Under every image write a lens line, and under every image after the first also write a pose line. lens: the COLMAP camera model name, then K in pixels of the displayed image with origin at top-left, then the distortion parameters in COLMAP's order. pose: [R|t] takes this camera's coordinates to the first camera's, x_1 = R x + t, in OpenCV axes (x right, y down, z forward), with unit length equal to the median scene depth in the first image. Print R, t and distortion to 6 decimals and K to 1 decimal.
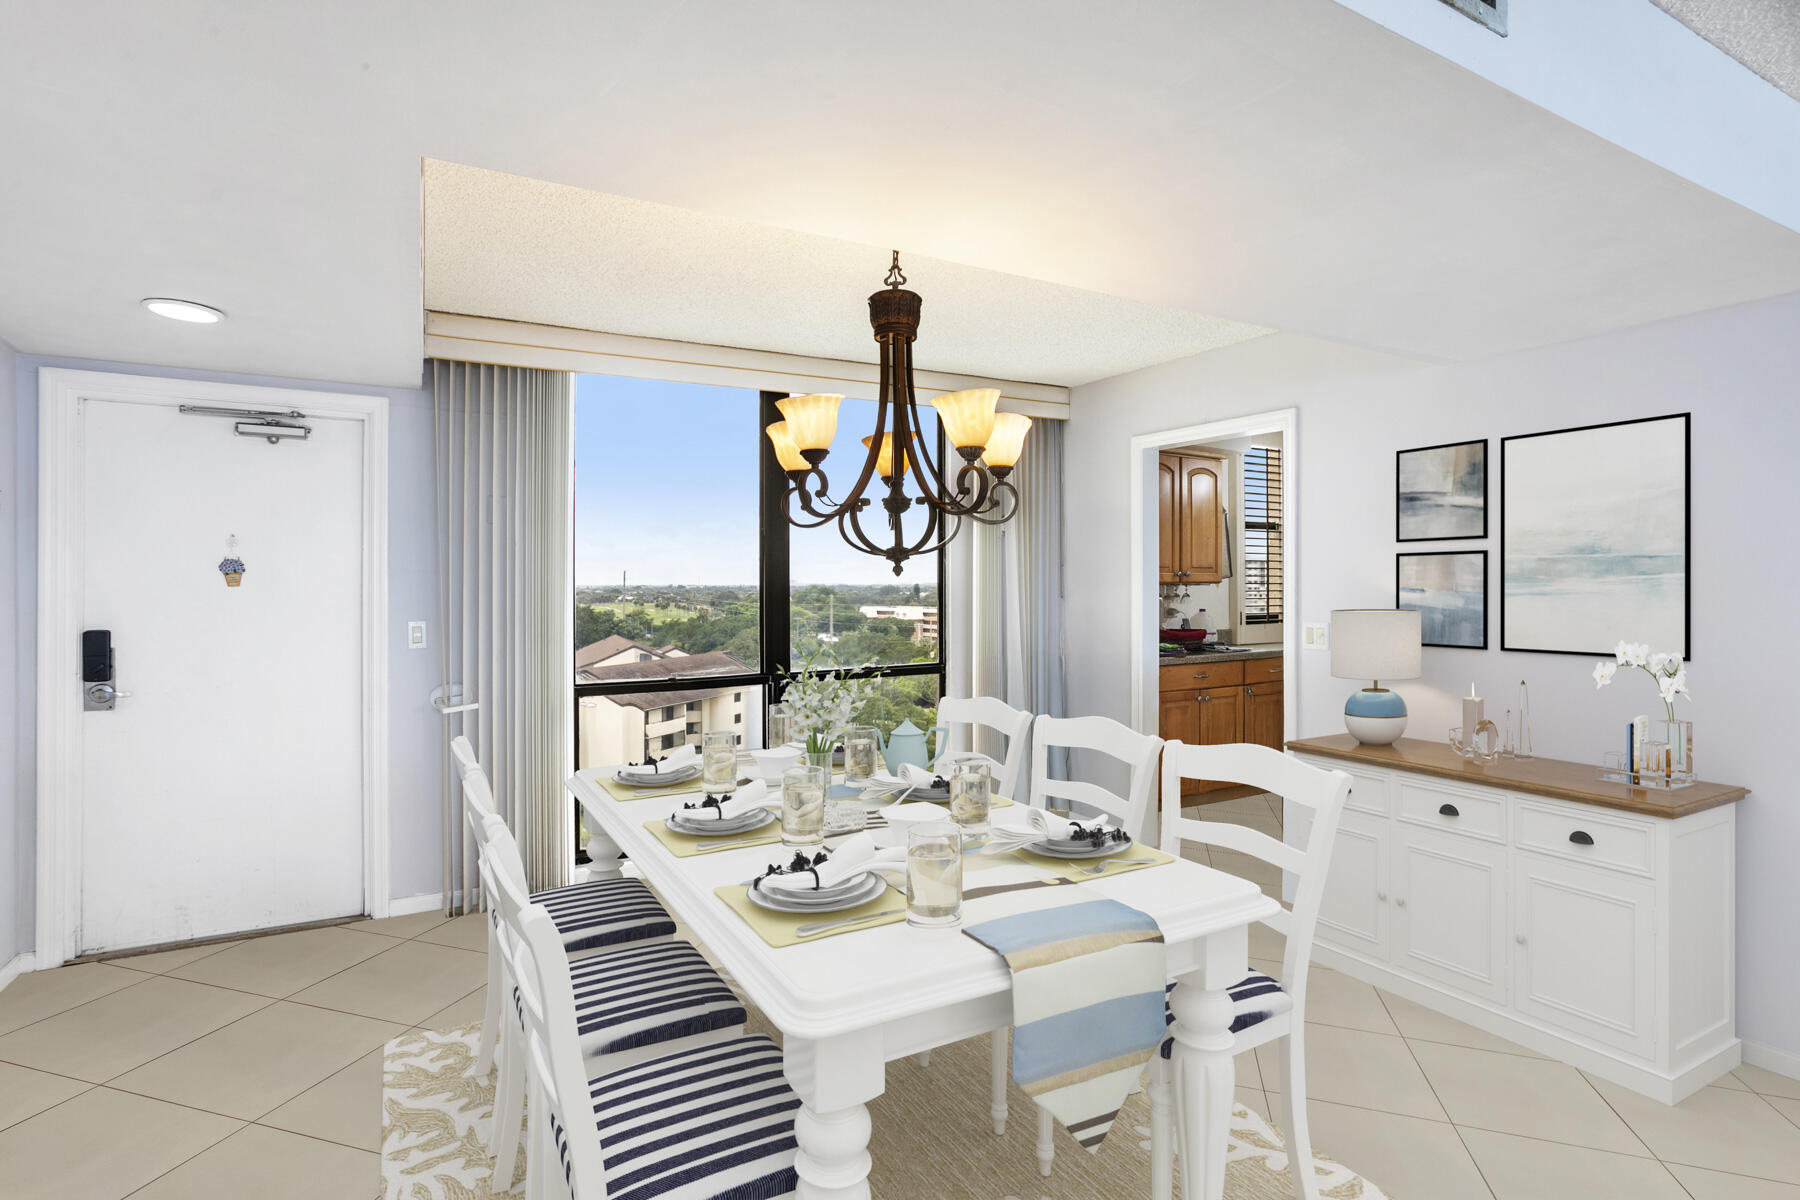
lens RADIAL K [[866.7, 0, 898.1], [0, 866.7, 595.5], [0, 0, 1]] dist [-0.000913, -0.000048]
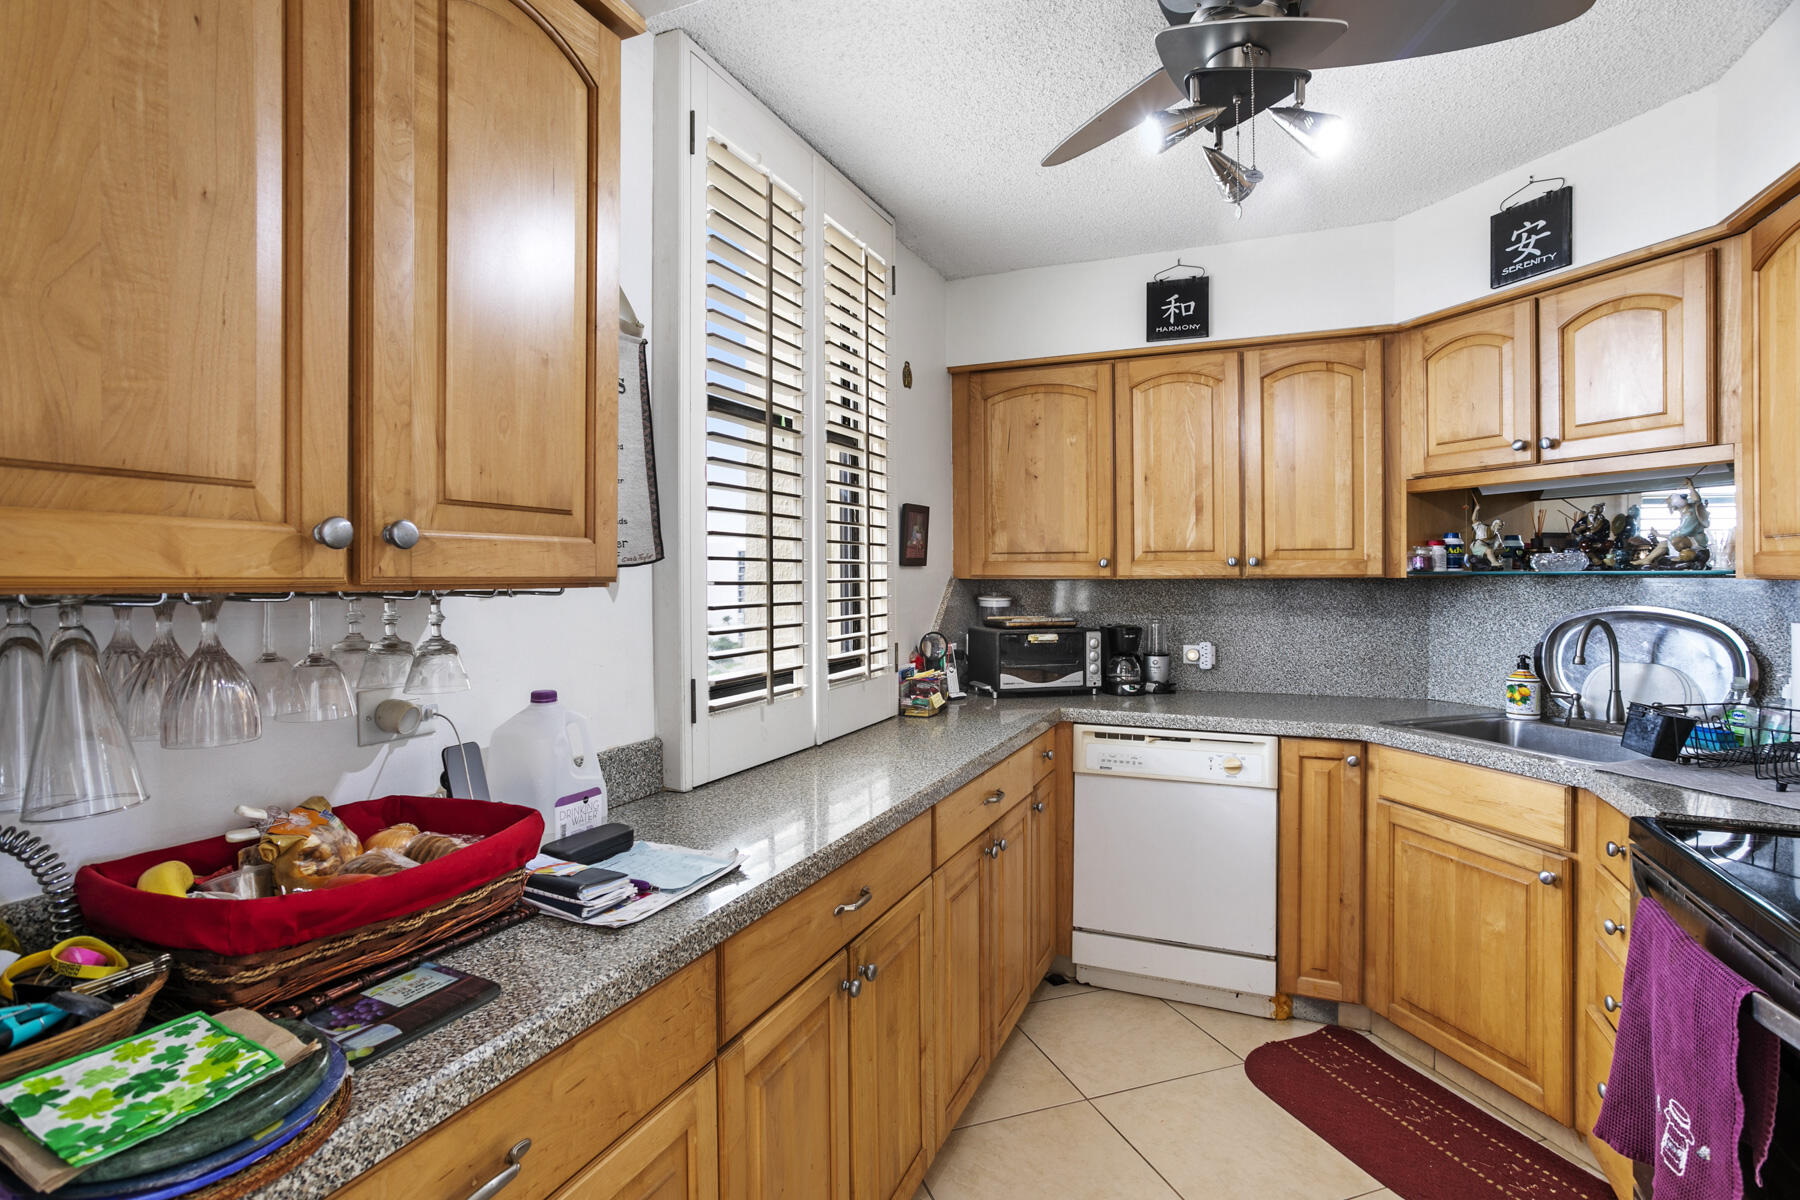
lens RADIAL K [[866.7, 0, 903.7], [0, 866.7, 587.8], [0, 0, 1]] dist [-0.000913, -0.000048]
pose [[0.805465, -0.000800, 0.592643, 0.291167], [-0.000968, 0.999996, 0.002665, -0.014045], [-0.592643, -0.002721, 0.805461, 0.755031]]
